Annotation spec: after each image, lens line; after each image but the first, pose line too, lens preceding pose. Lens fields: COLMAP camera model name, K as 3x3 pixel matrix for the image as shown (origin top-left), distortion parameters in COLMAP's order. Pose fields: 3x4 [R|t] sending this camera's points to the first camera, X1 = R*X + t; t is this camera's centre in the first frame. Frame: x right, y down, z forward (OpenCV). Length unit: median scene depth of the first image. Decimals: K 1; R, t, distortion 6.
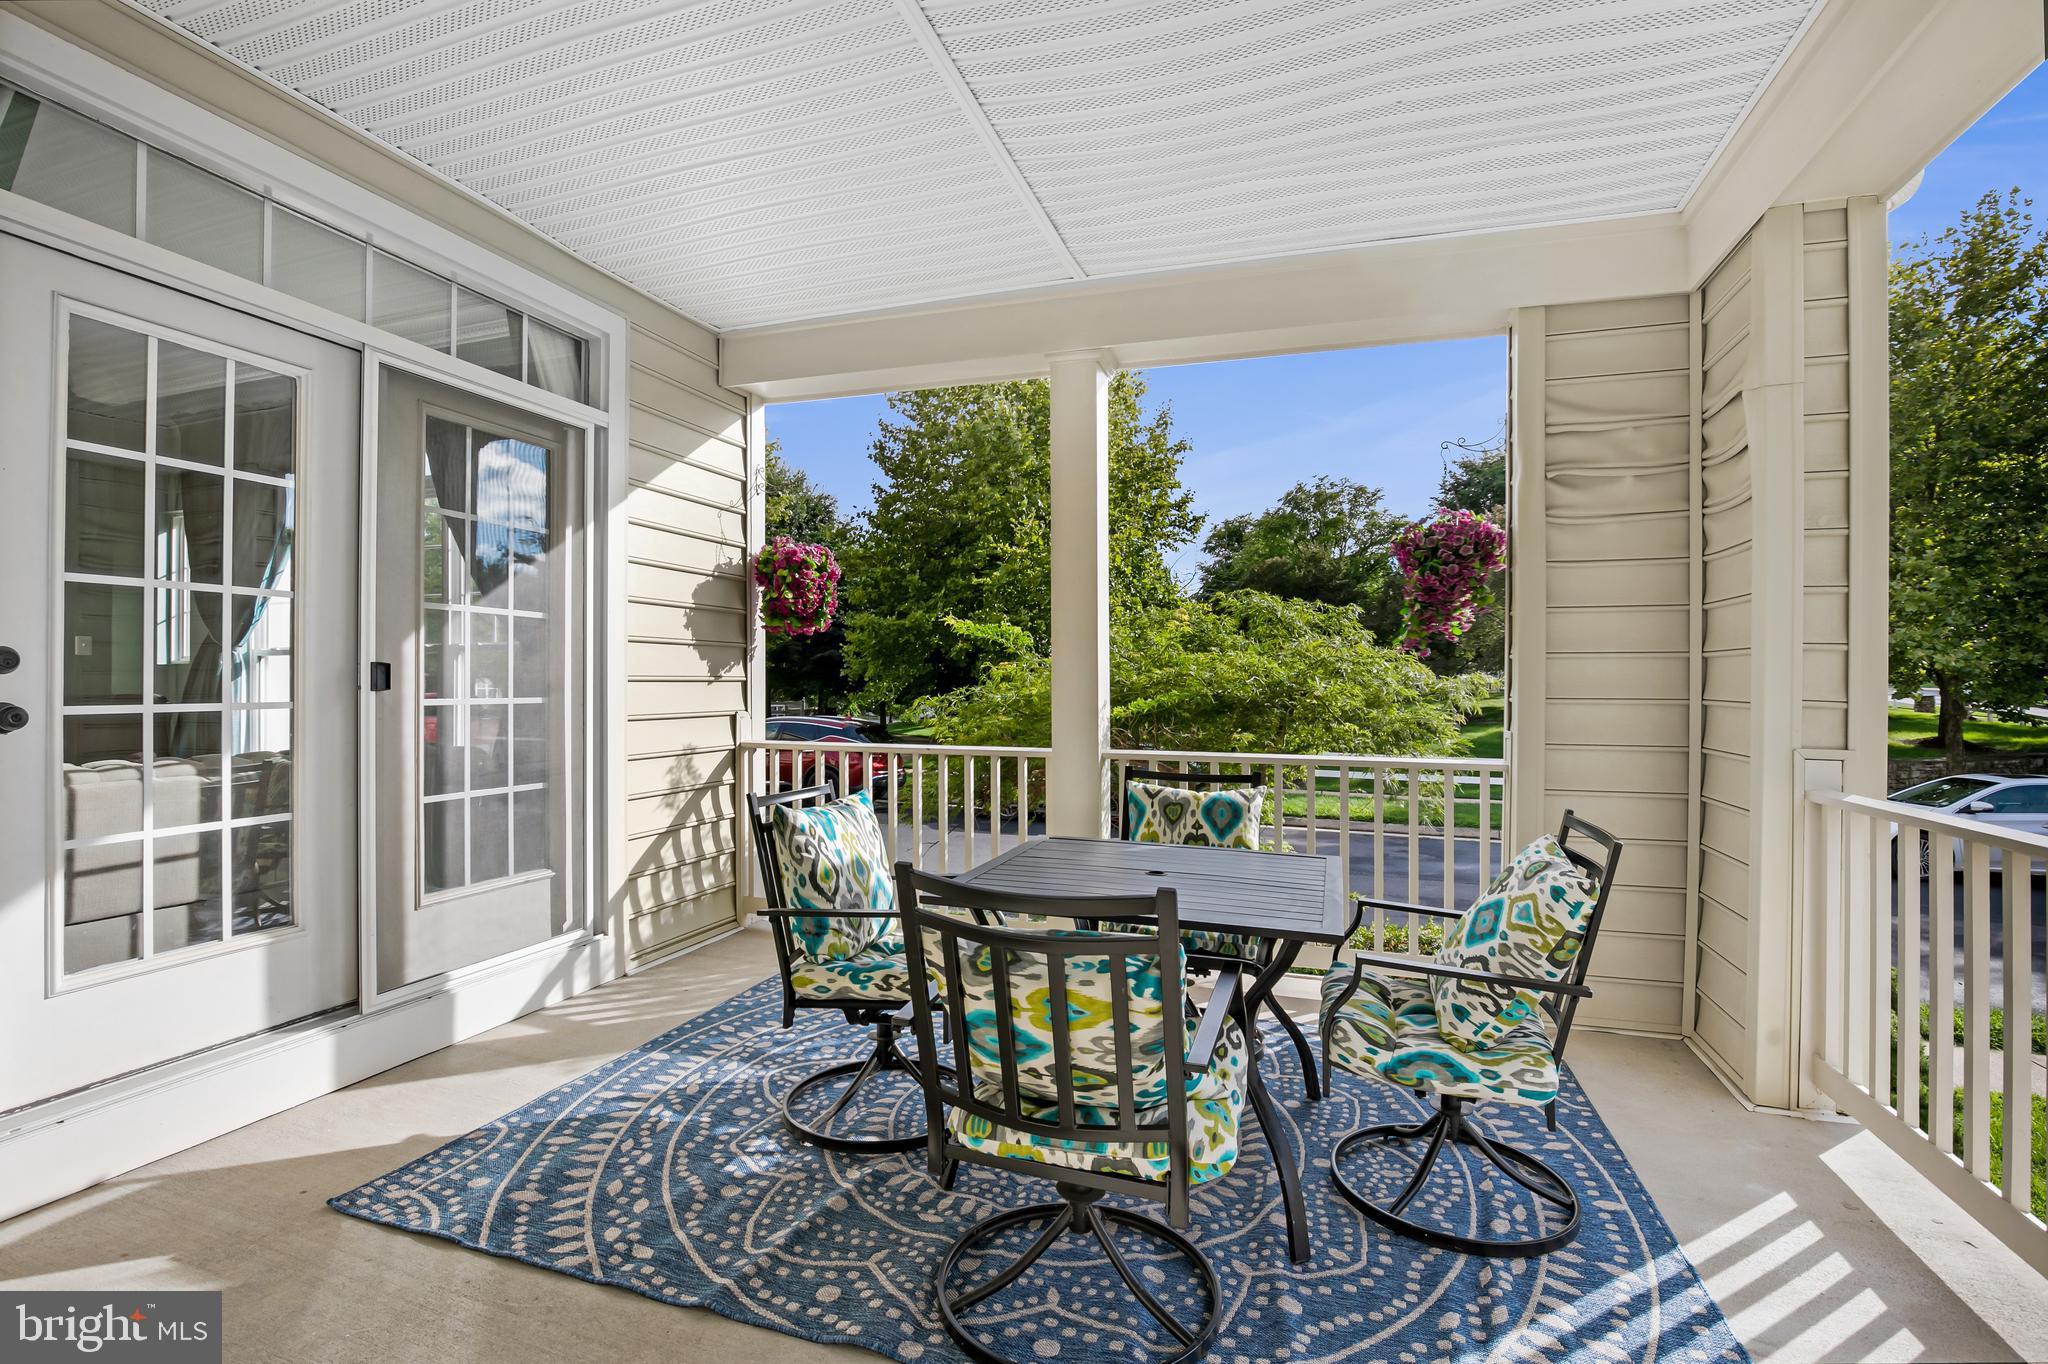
lens RADIAL K [[945.6, 0, 1020.2], [0, 945.6, 674.6], [0, 0, 1]] dist [-0.031394, 0.006434]
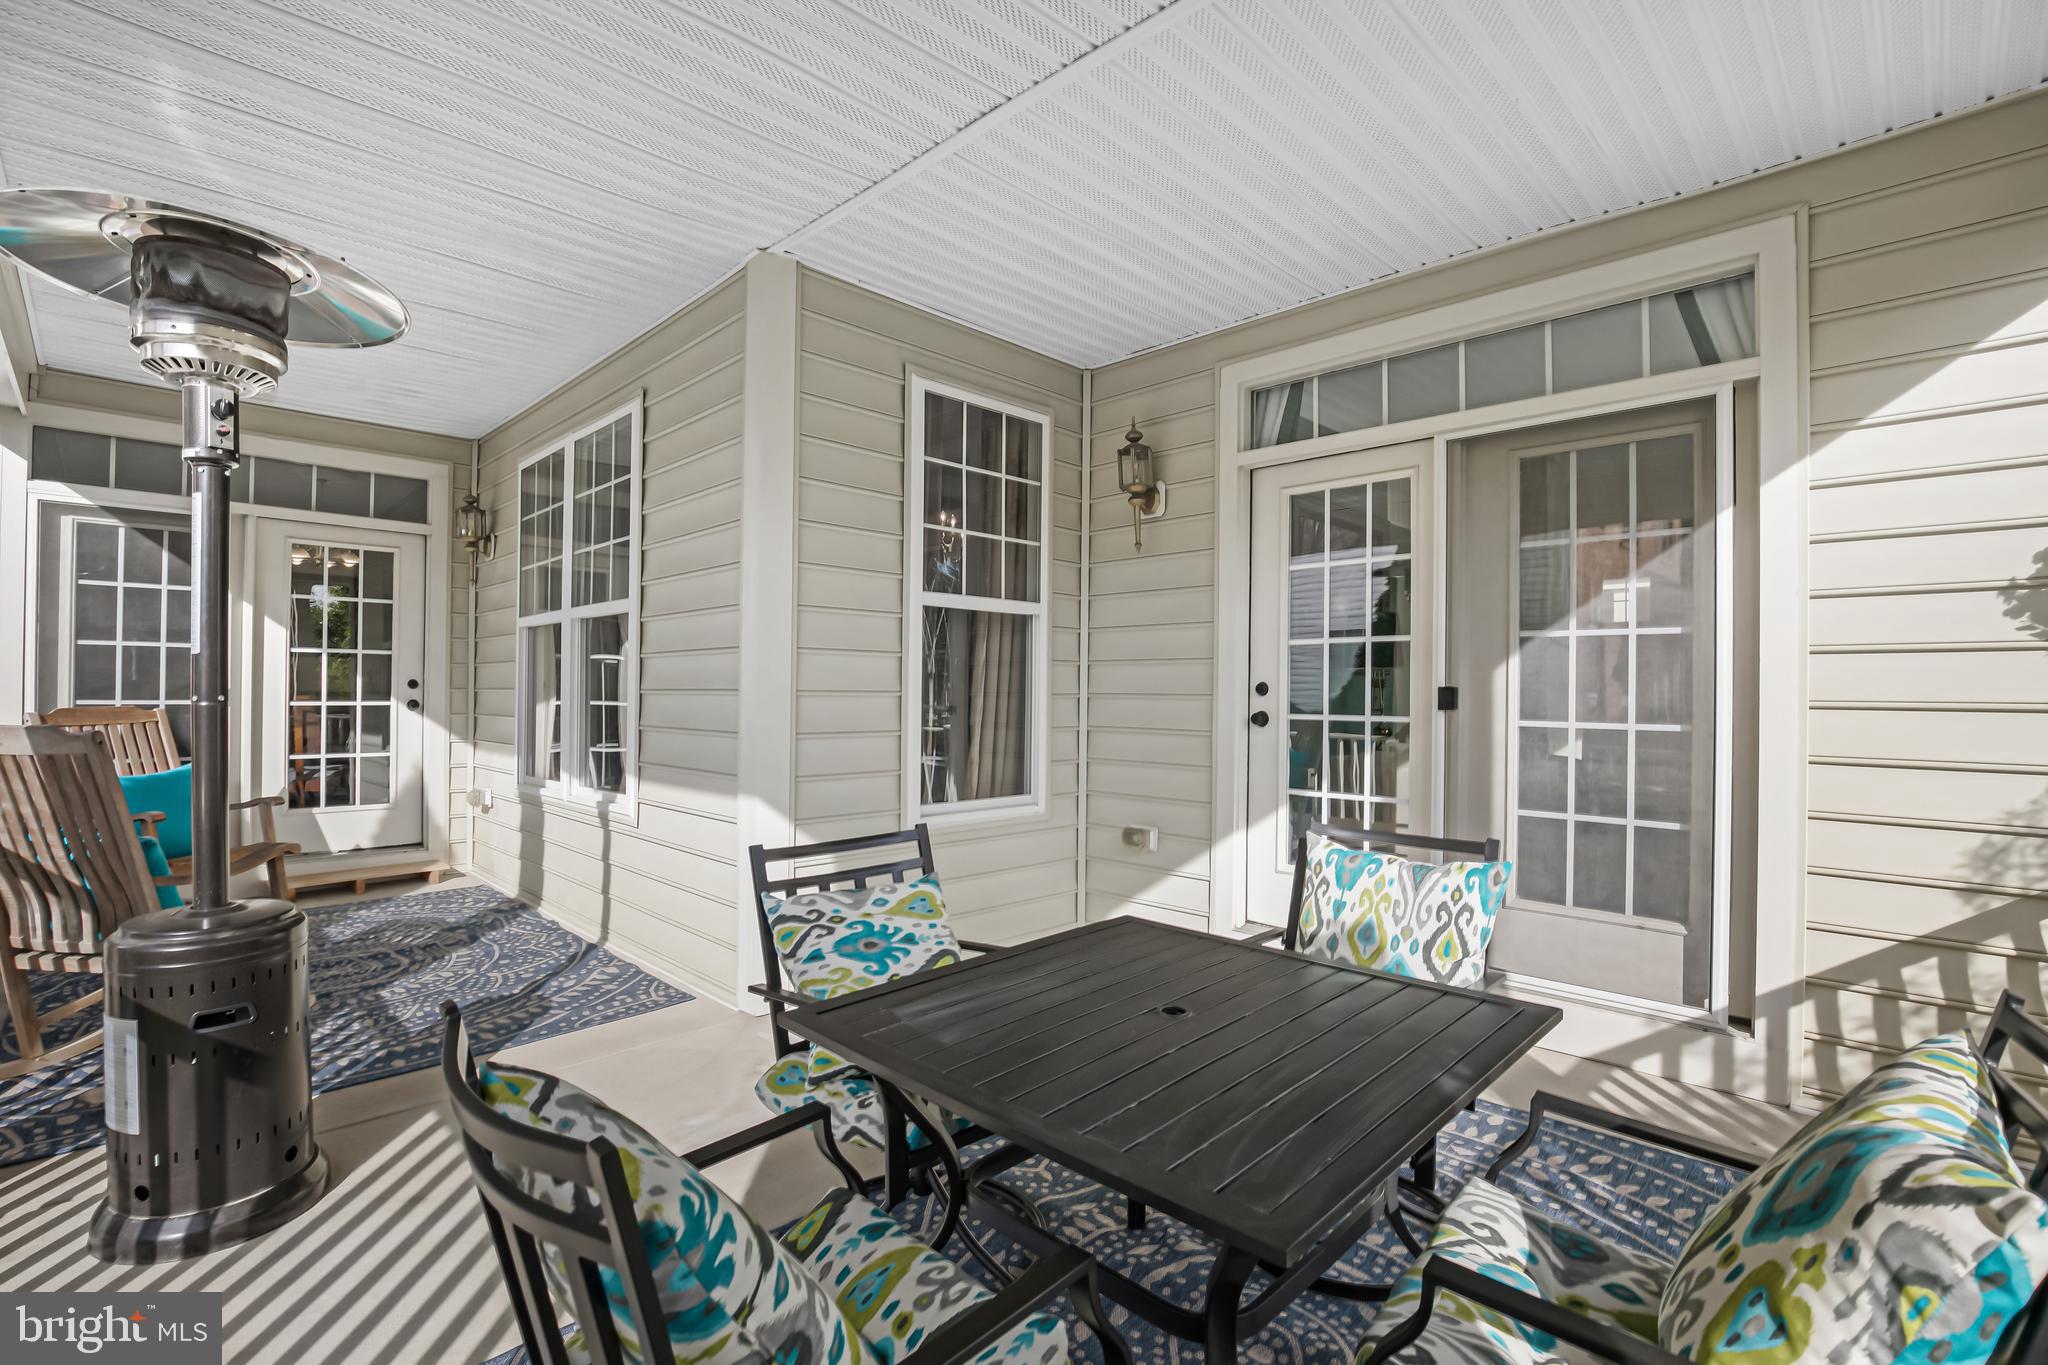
lens RADIAL K [[945.6, 0, 1019.4], [0, 945.6, 687.3], [0, 0, 1]] dist [-0.031394, 0.006434]
pose [[-0.435315, -0.002342, -0.900275, 0.508684], [0.000265, 0.999996, -0.002730, -0.007526], [0.900278, -0.001426, -0.435313, 0.789440]]
